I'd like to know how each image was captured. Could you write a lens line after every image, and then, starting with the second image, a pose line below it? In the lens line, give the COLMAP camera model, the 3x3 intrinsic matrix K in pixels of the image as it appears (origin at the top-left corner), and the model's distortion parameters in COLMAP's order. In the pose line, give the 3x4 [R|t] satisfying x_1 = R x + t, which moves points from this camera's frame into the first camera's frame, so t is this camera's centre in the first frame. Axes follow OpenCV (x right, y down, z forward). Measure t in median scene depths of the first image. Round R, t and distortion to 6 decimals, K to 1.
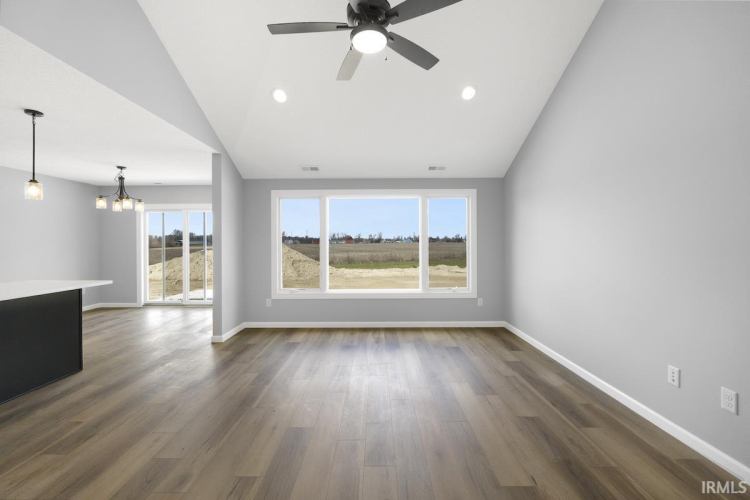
lens RADIAL K [[313.3, 0, 373.0], [0, 313.3, 244.3], [0, 0, 1]] dist [-0.000519, 0.000009]
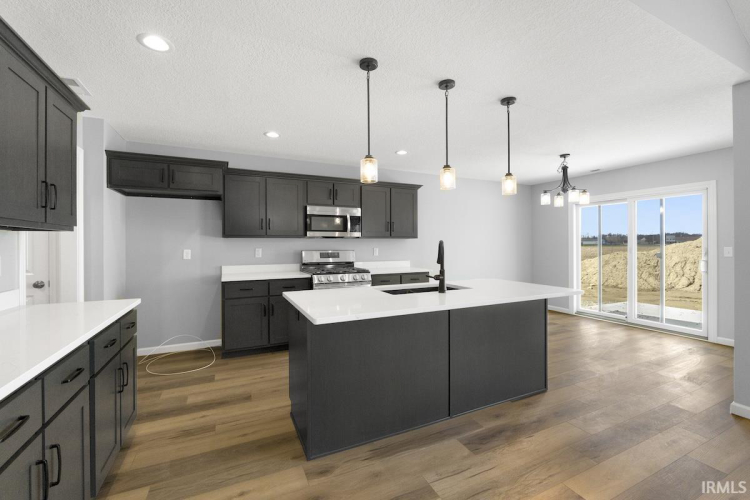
lens RADIAL K [[313.3, 0, 373.0], [0, 313.3, 244.3], [0, 0, 1]] dist [-0.000519, 0.000009]
pose [[0.433718, -0.002416, -0.901046, -0.198162], [0.000992, 0.999997, -0.002204, 0.002928], [0.901048, 0.000062, 0.433719, 0.111049]]
